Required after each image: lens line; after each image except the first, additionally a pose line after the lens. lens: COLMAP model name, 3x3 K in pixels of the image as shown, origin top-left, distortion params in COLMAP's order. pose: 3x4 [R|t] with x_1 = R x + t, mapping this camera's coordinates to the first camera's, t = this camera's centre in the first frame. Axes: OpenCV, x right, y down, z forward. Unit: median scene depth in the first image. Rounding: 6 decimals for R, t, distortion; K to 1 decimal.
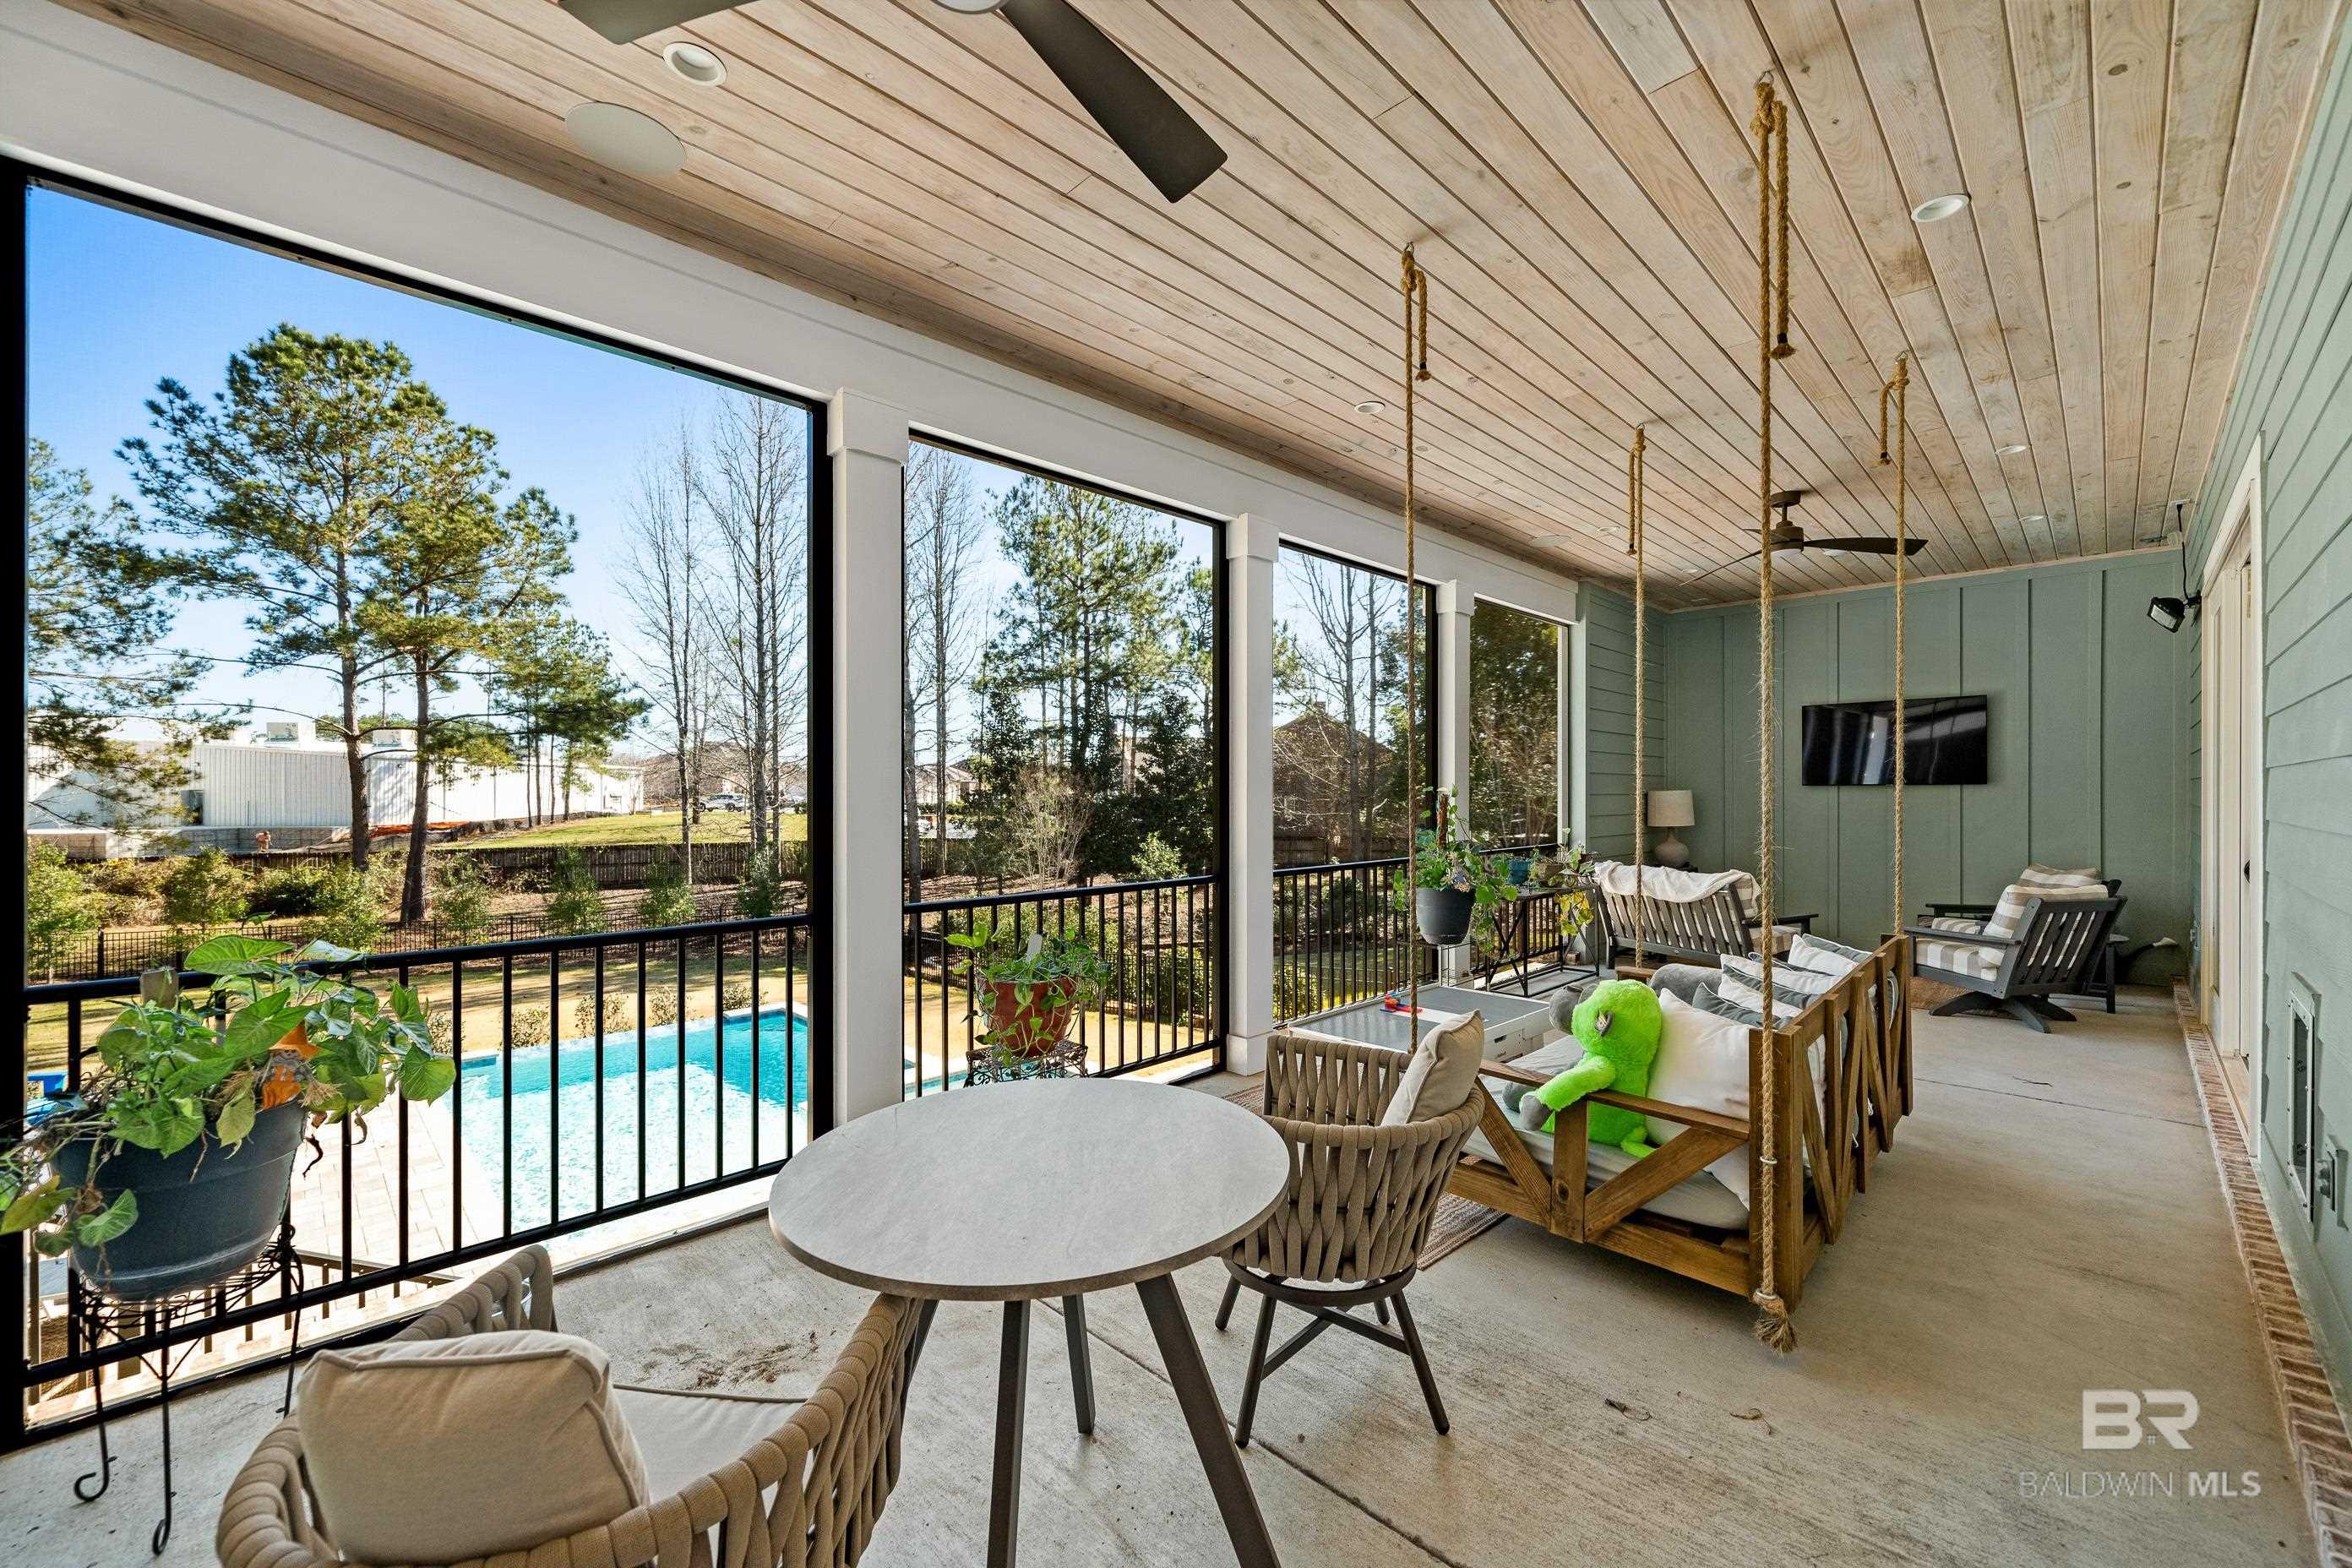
lens RADIAL K [[921.8, 0, 1175.7], [0, 921.8, 795.8], [0, 0, 1]] dist [-0.003641, -0.000216]
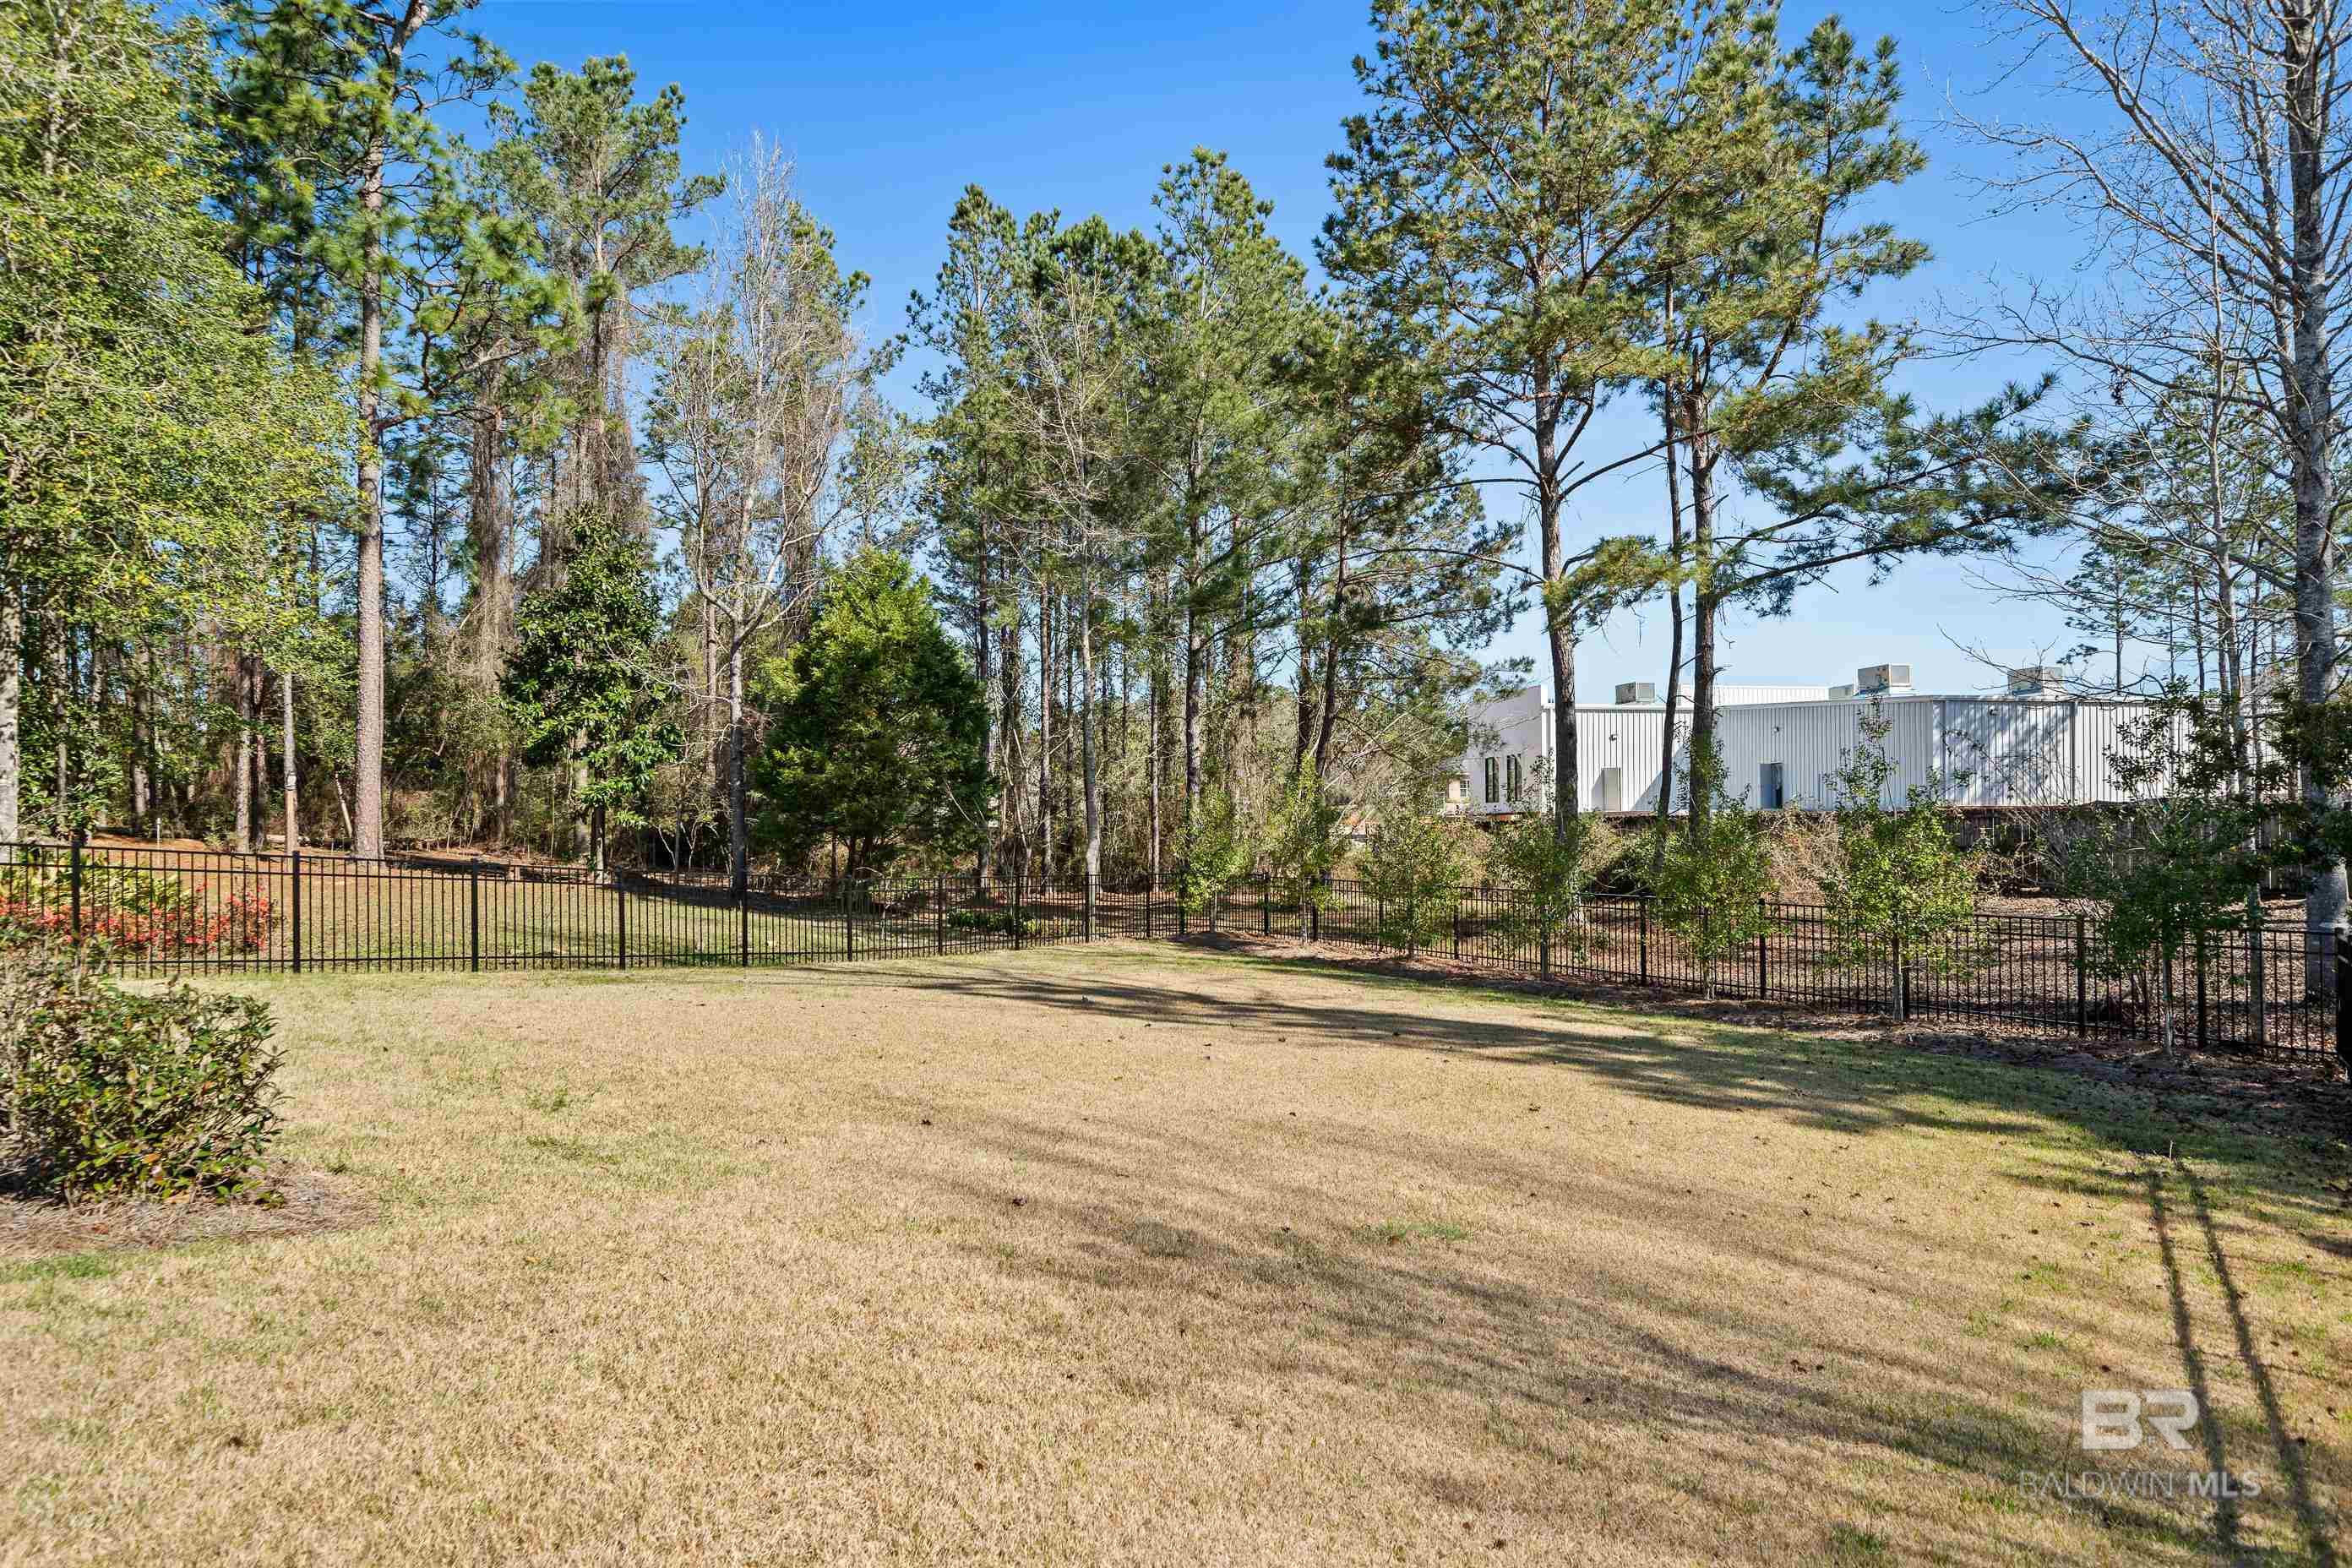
lens RADIAL K [[1360.2, 0, 1169.2], [0, 1360.2, 797.5], [0, 0, 1]] dist [0.003965, 0.000600]
pose [[0.171761, -0.023021, -0.984870, -0.071281], [0.002328, 0.999734, -0.022962, 0.088753], [0.985136, 0.001651, 0.171769, 0.581972]]
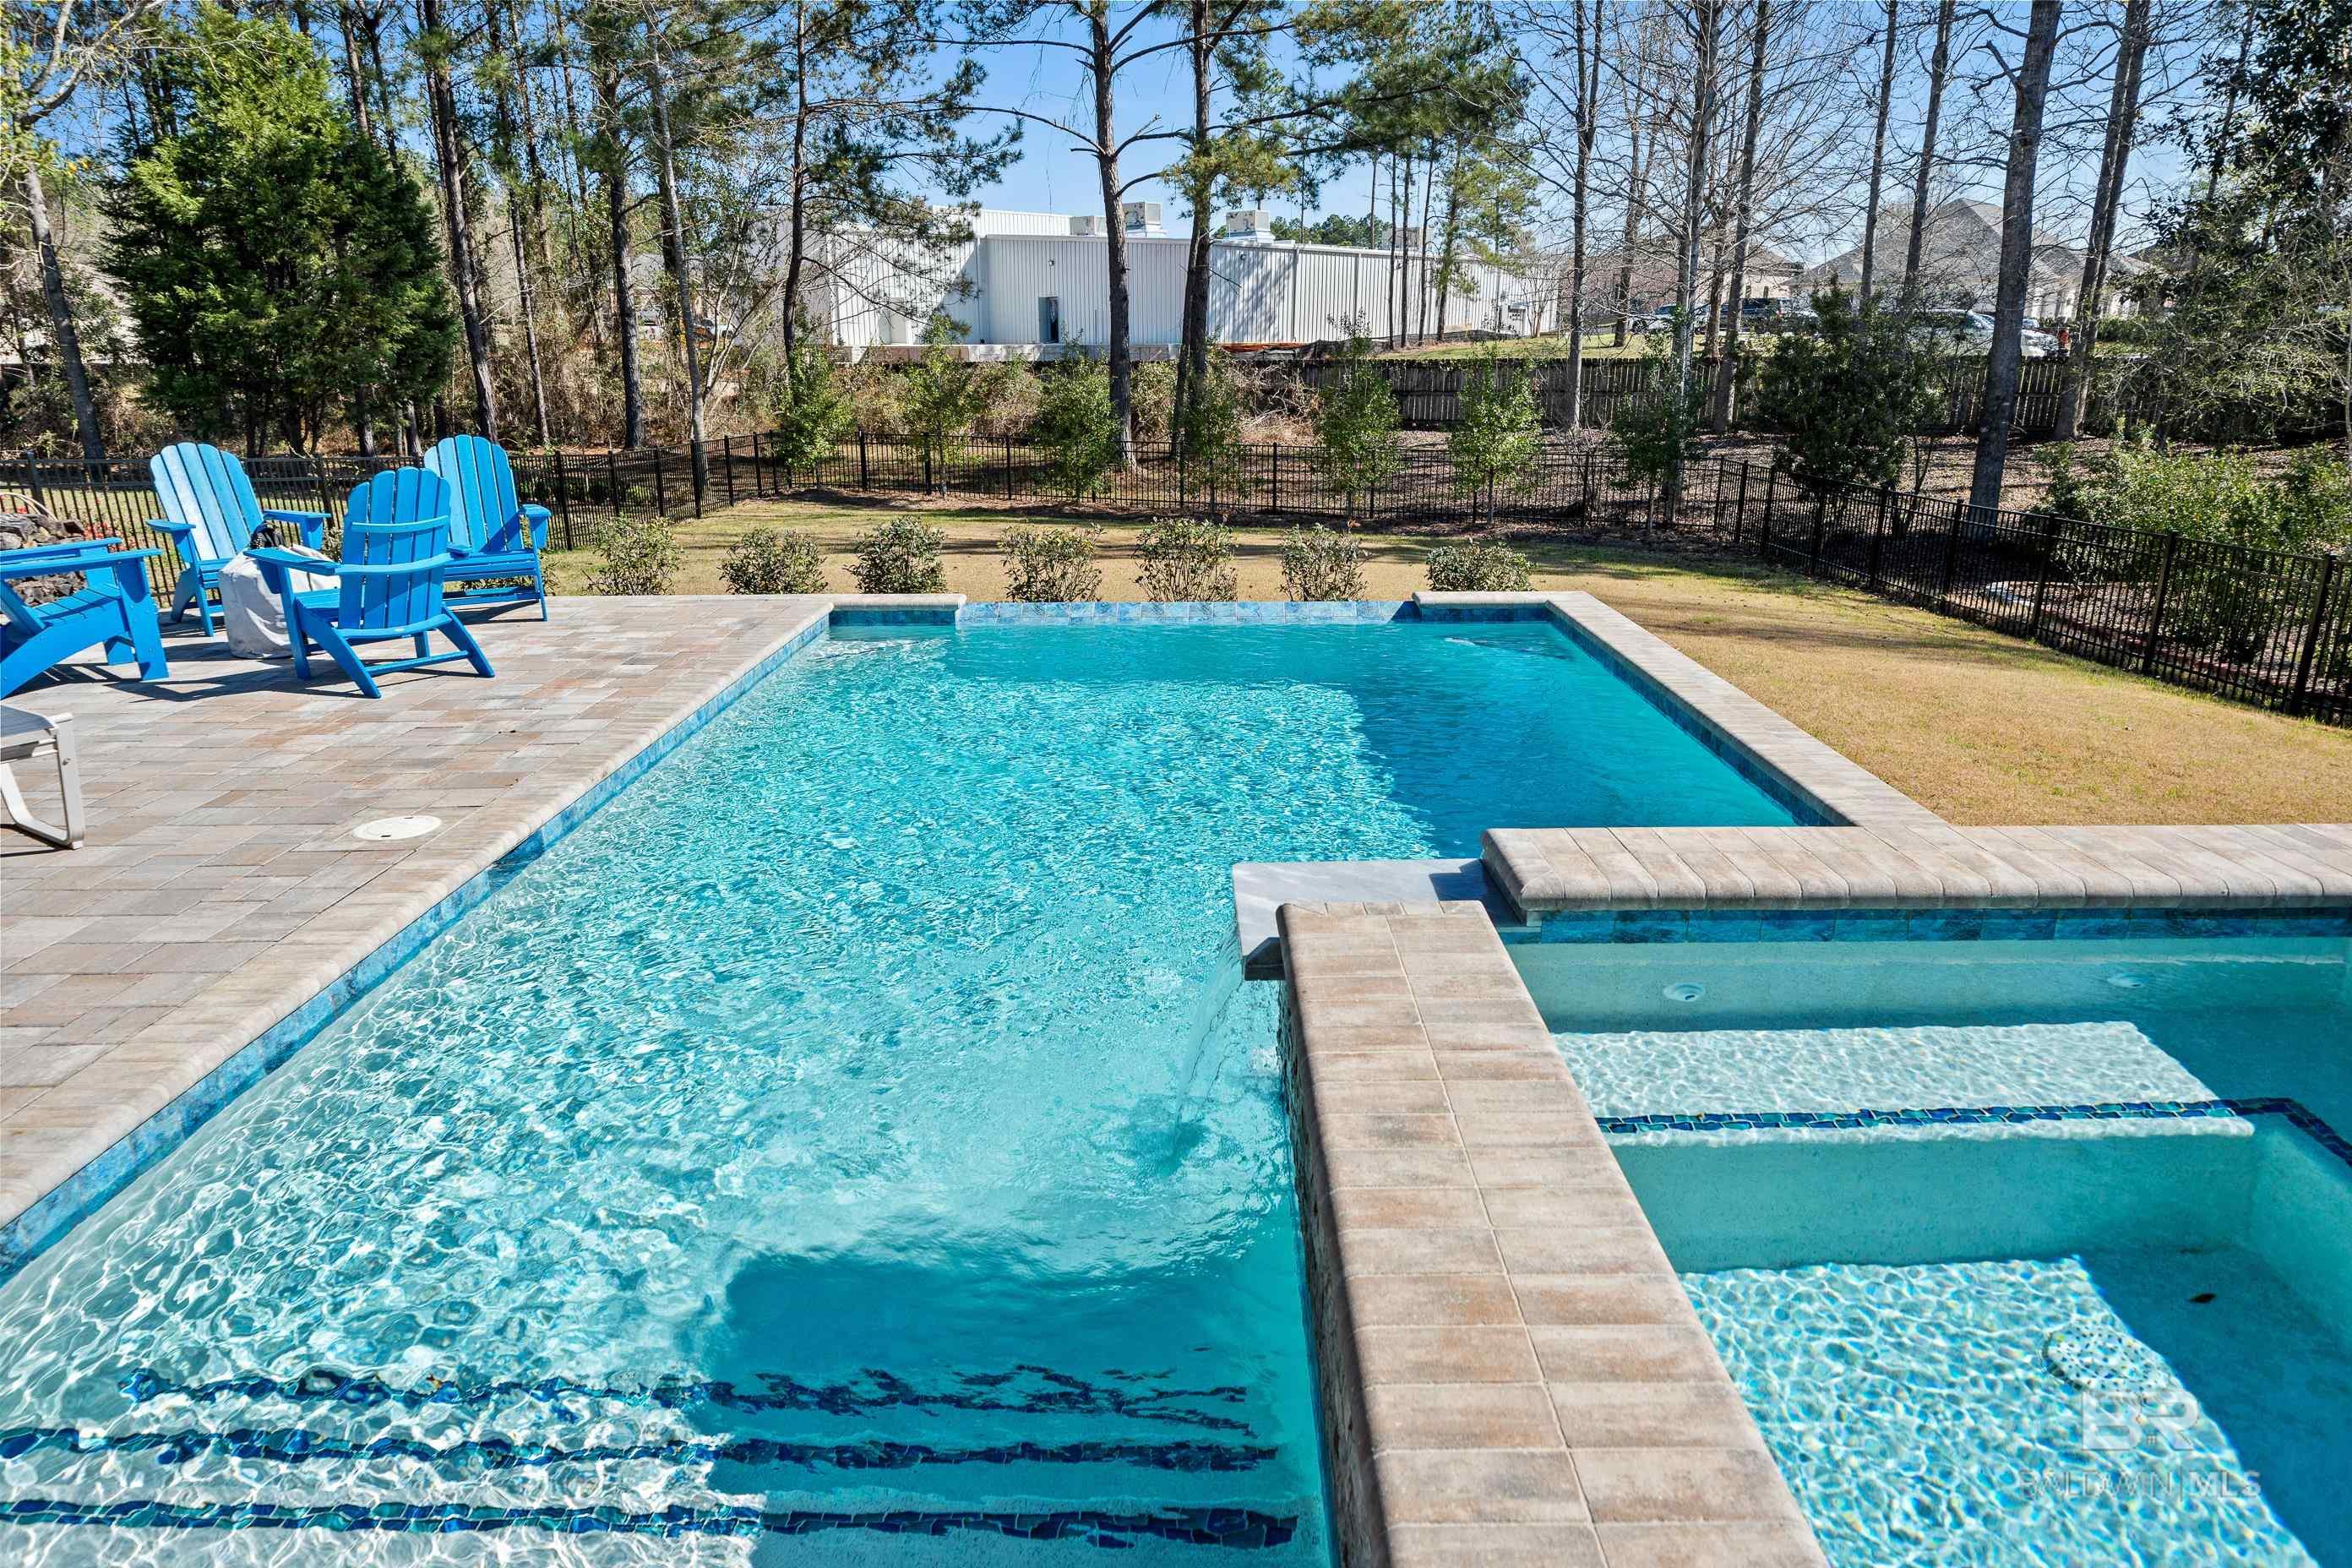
lens RADIAL K [[1479.3, 0, 1179.3], [0, 1479.3, 794.6], [0, 0, 1]] dist [0.000029, 0.000108]
pose [[0.708566, 0.205914, -0.674932, -0.046383], [0.000626, 0.956293, 0.292411, 0.060453], [0.705644, -0.207615, 0.677468, 0.213059]]
